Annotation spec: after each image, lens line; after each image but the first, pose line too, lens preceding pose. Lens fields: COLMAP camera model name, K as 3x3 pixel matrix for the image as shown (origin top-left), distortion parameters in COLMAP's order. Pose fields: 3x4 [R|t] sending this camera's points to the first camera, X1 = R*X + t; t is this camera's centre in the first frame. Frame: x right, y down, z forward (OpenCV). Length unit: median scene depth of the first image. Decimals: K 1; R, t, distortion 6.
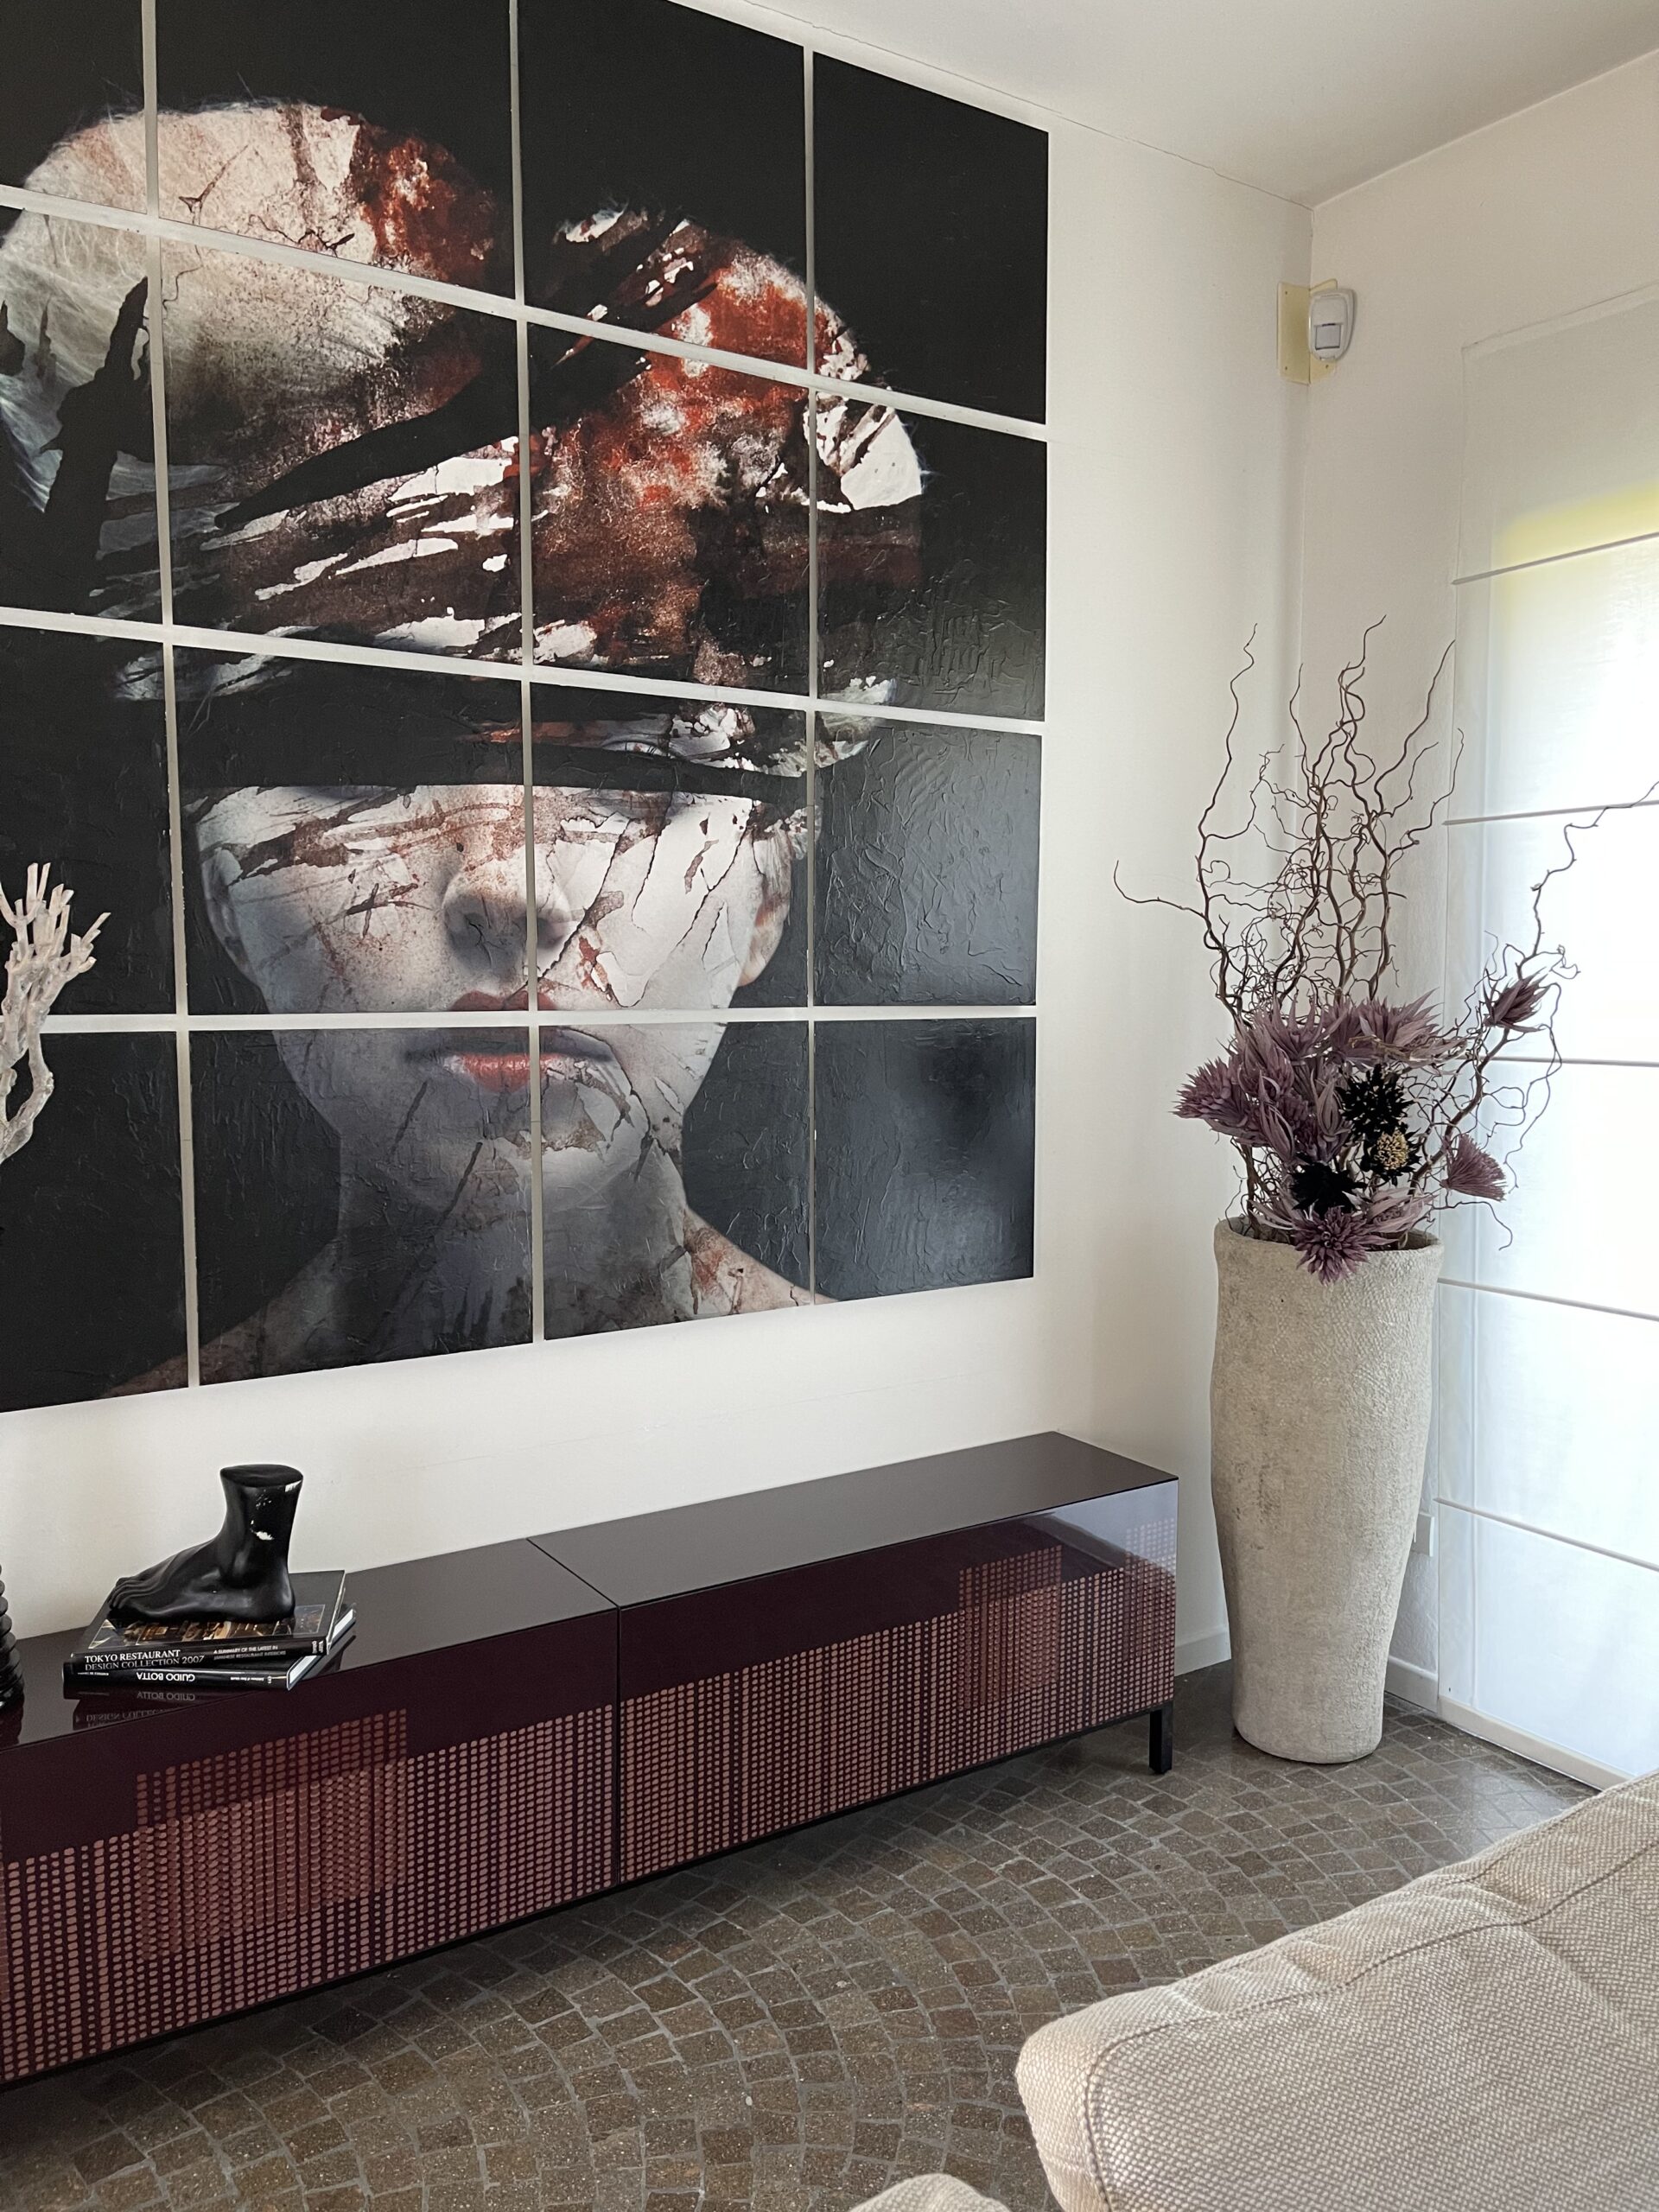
lens RADIAL K [[1687.1, 0, 837.1], [0, 1687.1, 1119.3], [0, 0, 1]] dist [0.015160, -0.041710]
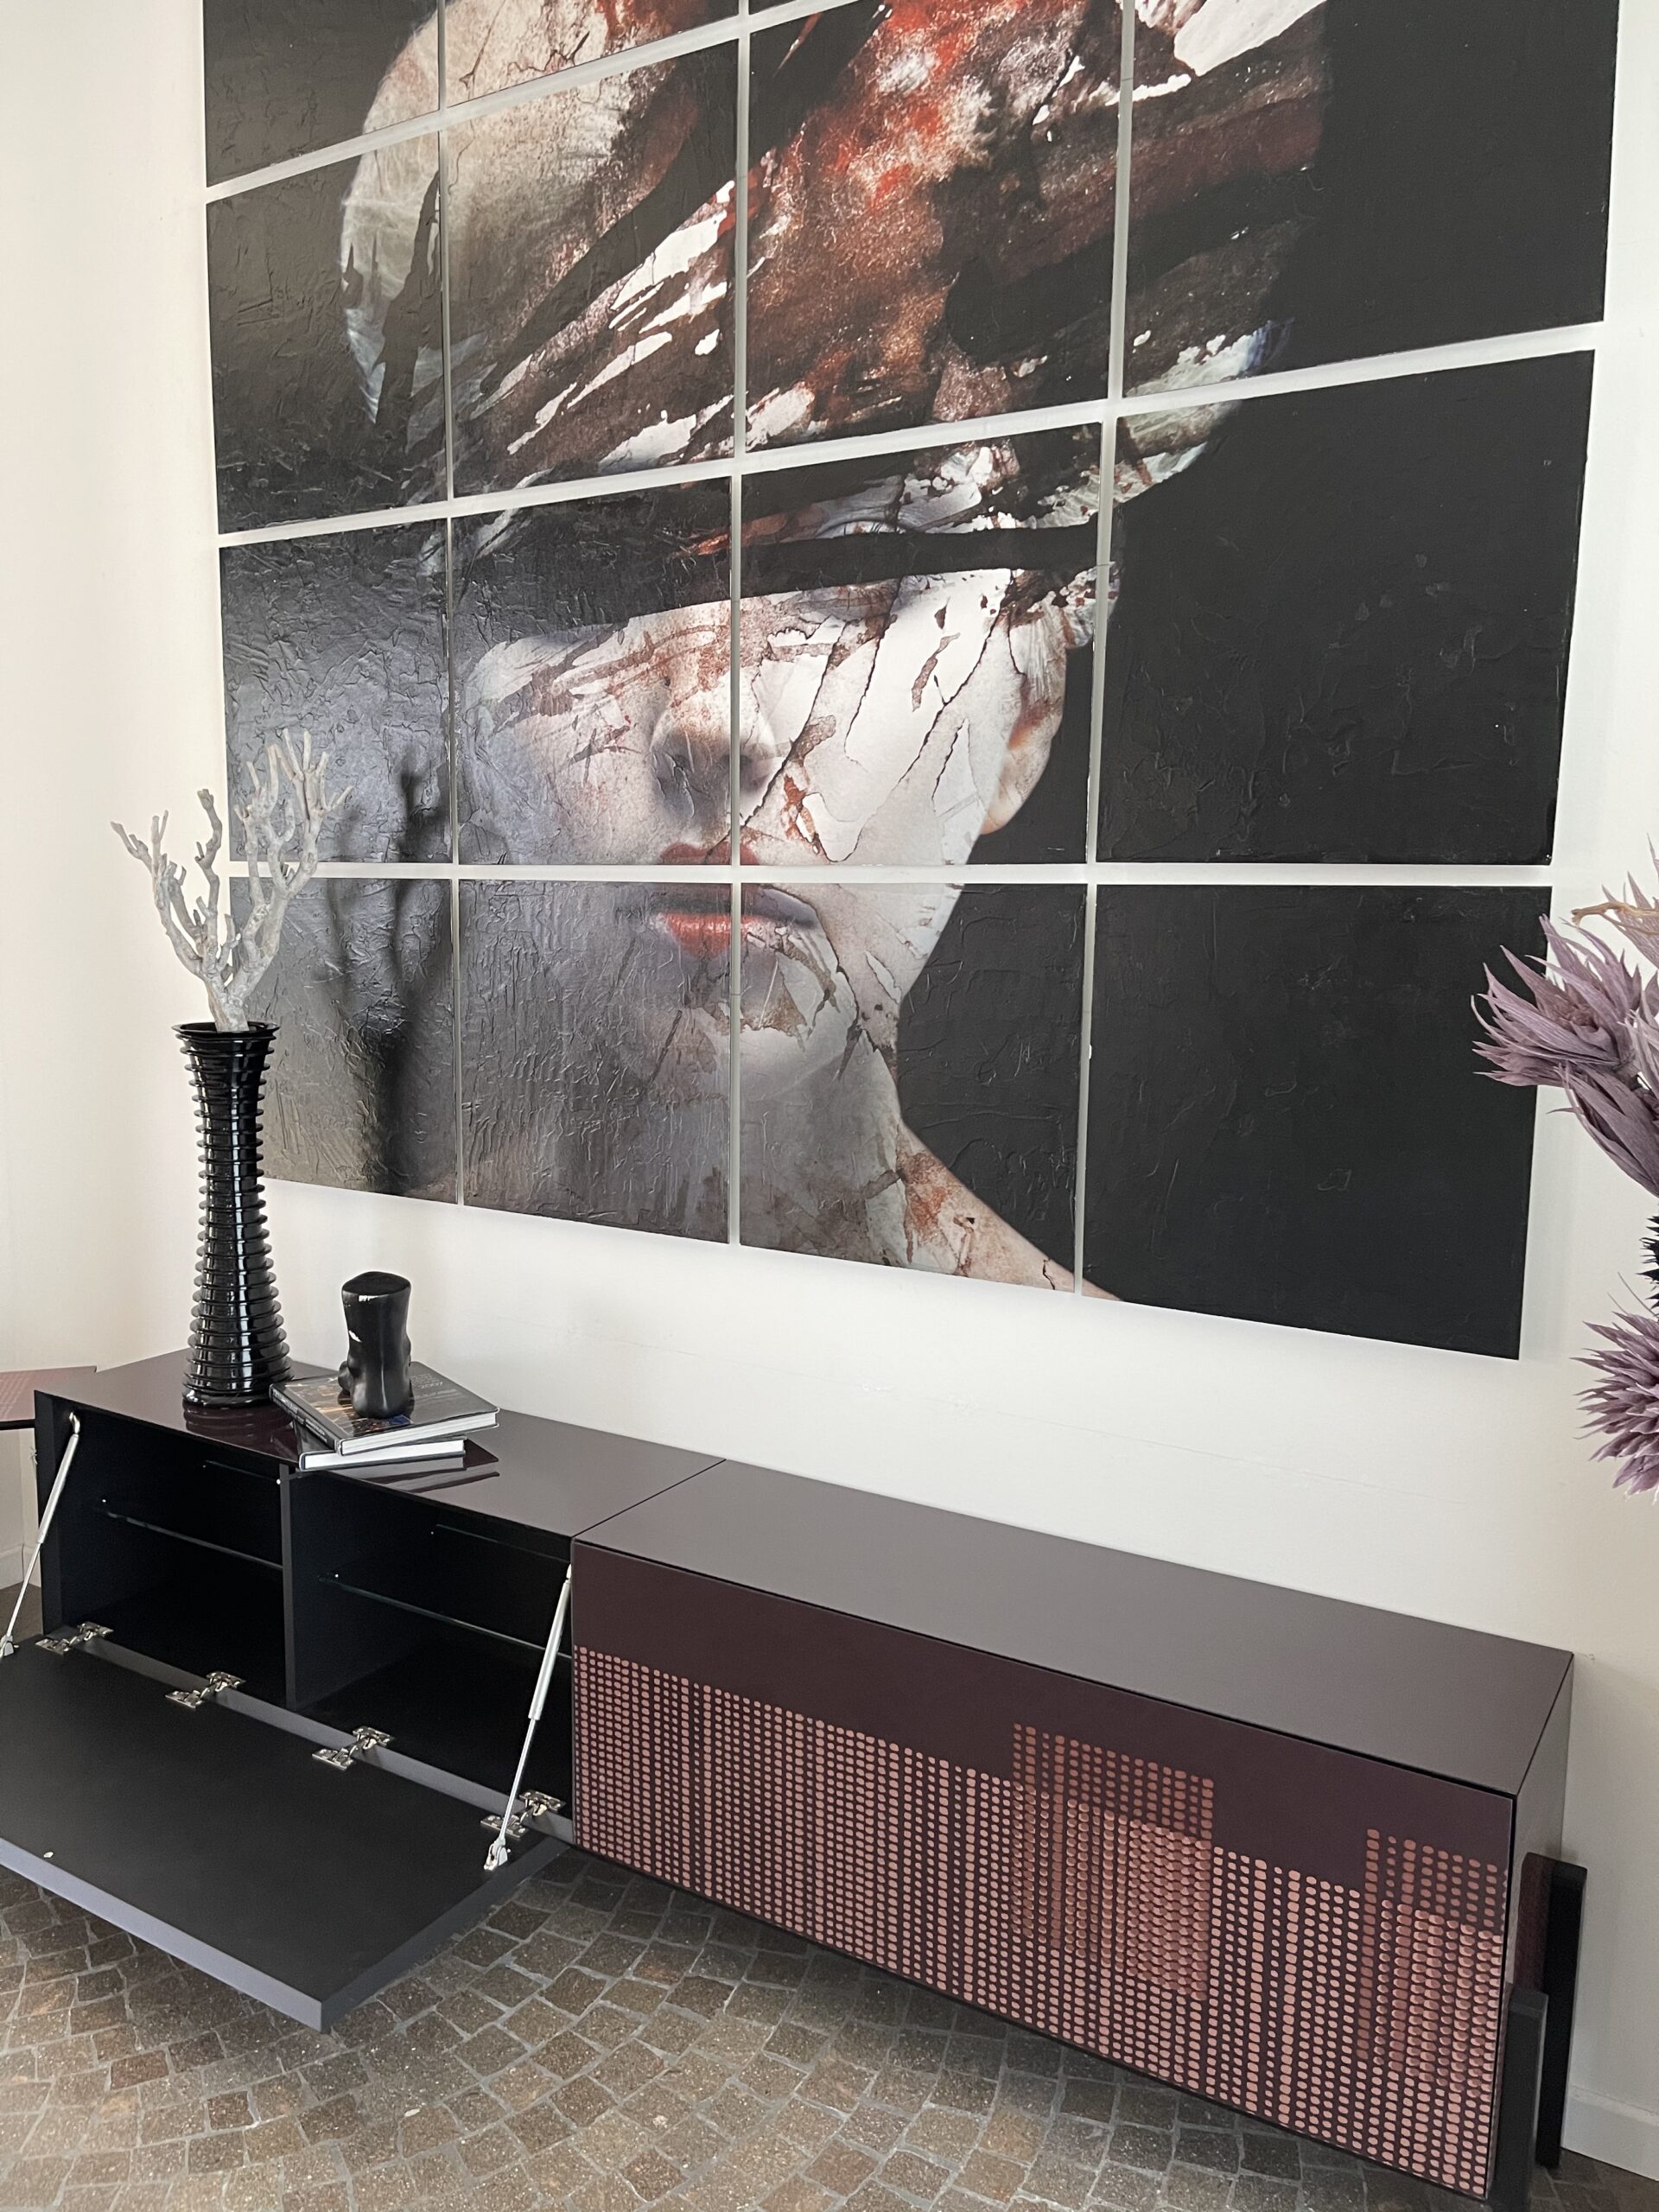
lens RADIAL K [[1687.1, 0, 820.2], [0, 1687.1, 1101.0], [0, 0, 1]] dist [0.015160, -0.041710]
pose [[0.408312, 0.124955, -0.904250, 0.628422], [-0.078964, 0.991709, 0.101384, -0.035141], [0.909421, 0.030007, 0.414793, 0.679668]]
